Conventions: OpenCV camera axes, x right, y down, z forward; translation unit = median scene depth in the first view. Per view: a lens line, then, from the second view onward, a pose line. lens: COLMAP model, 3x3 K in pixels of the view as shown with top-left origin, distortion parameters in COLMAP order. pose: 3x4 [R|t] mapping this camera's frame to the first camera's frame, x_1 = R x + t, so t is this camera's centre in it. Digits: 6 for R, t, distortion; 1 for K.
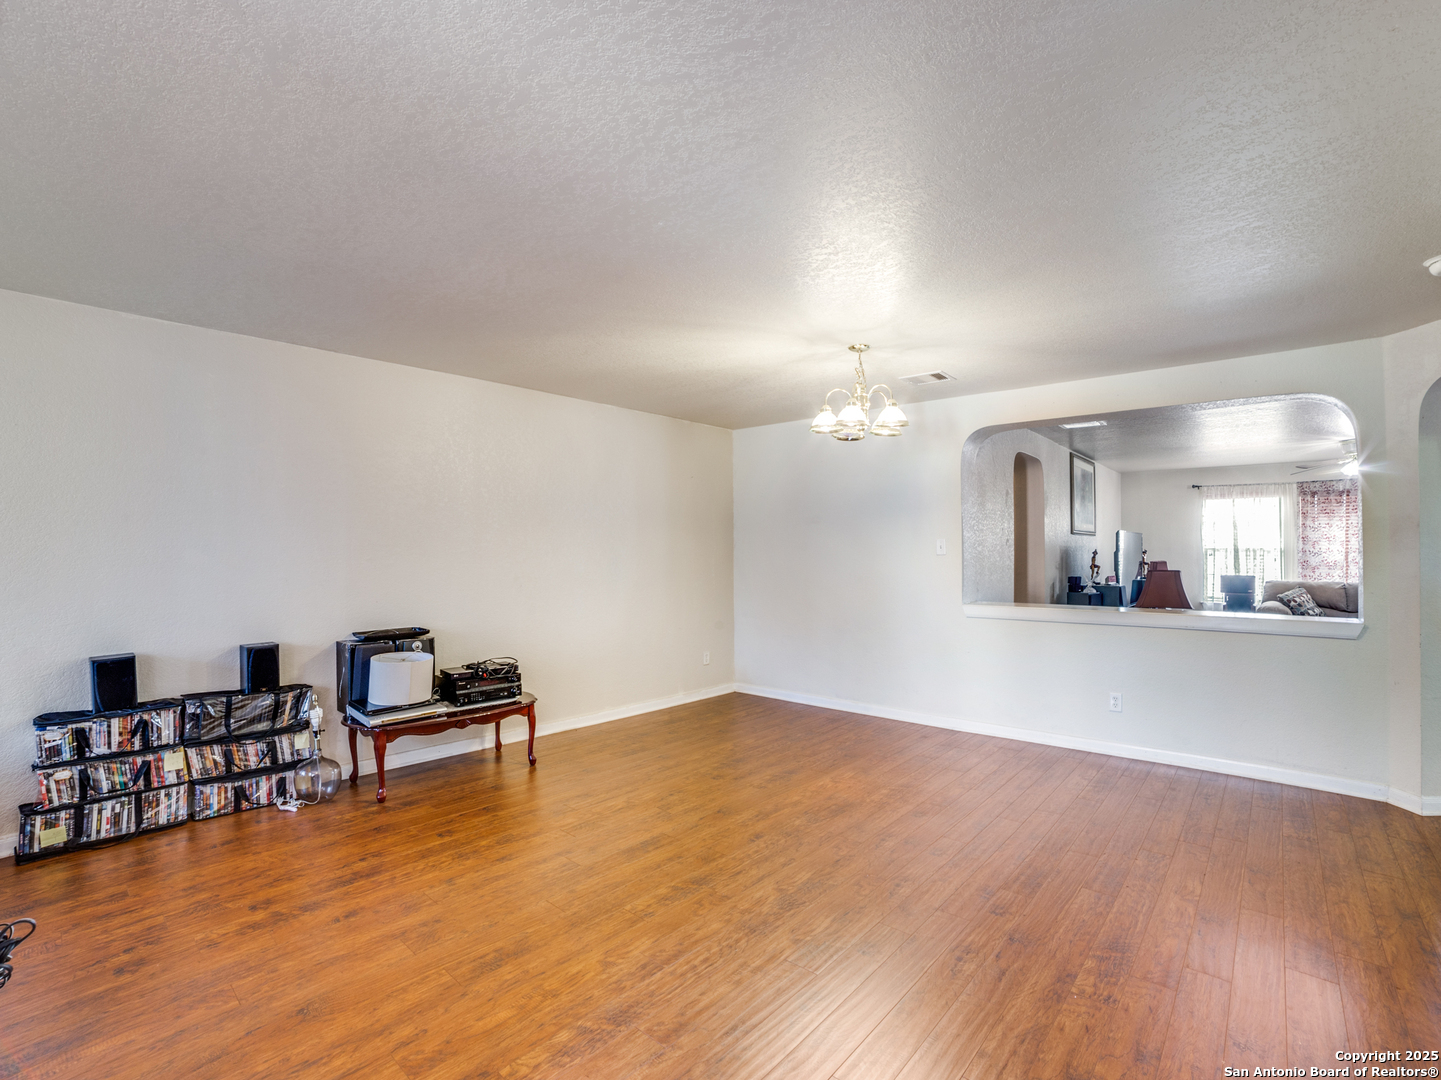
lens RADIAL K [[672.2, 0, 727.9], [0, 672.2, 542.1], [0, 0, 1]] dist [-0.117925, 0.049021]
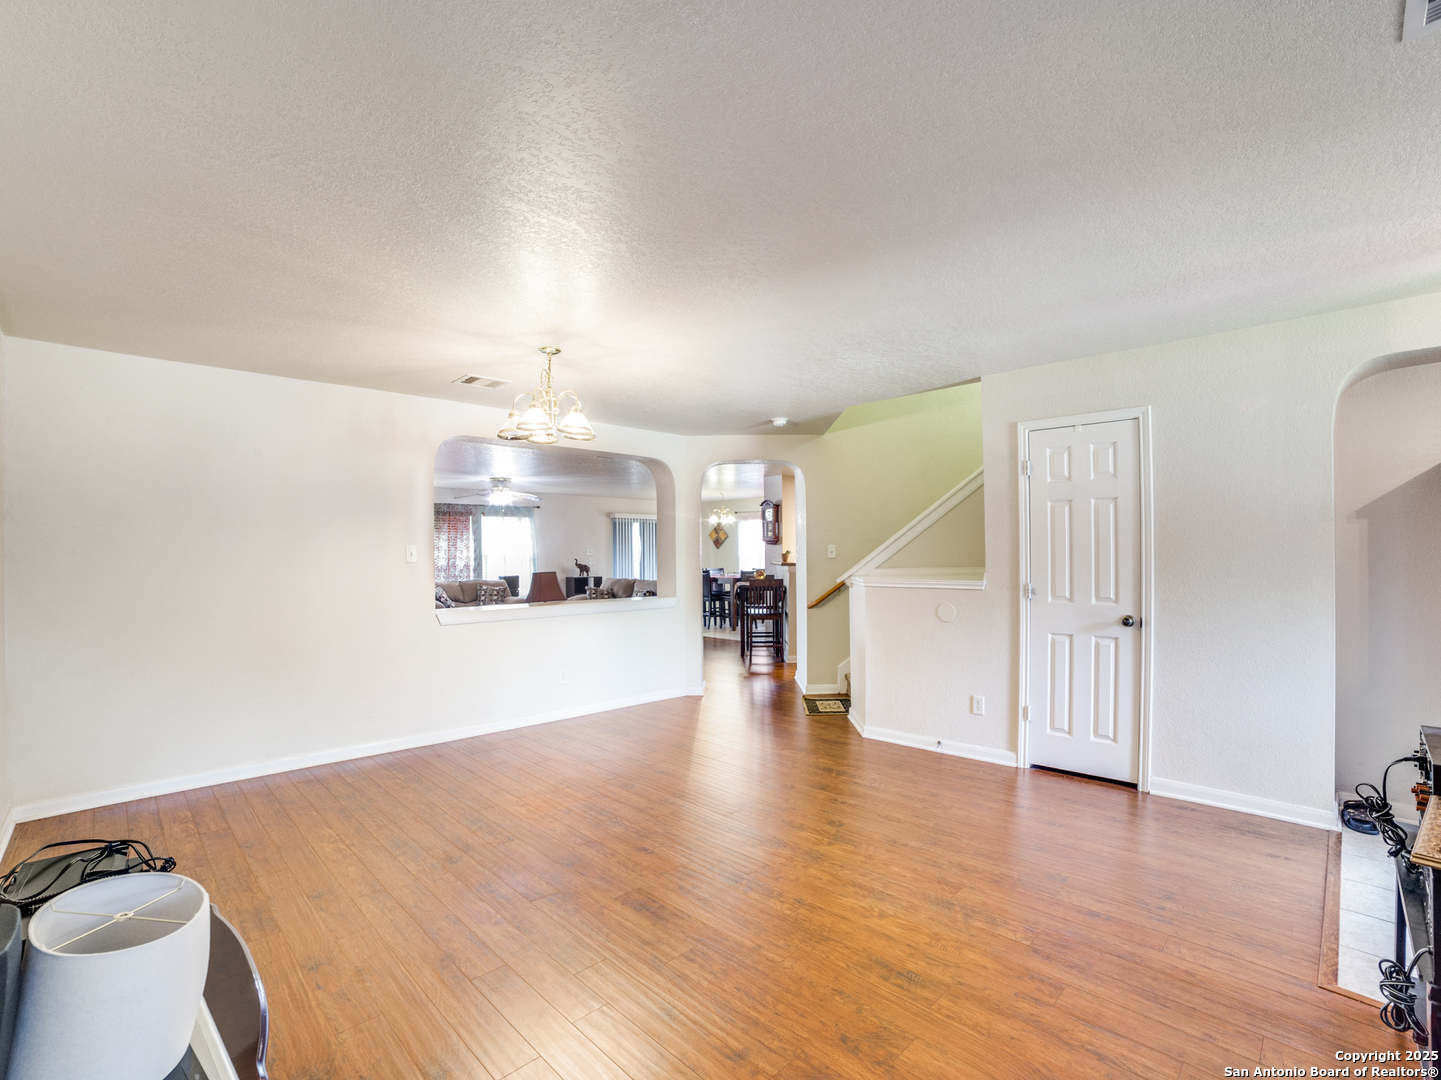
lens RADIAL K [[672.2, 0, 727.9], [0, 672.2, 542.1], [0, 0, 1]] dist [-0.117925, 0.049021]
pose [[0.052022, 0.019758, 0.998450, -0.882993], [-0.002915, 0.999803, -0.019633, 0.013336], [-0.998642, -0.001889, 0.052069, 0.791364]]
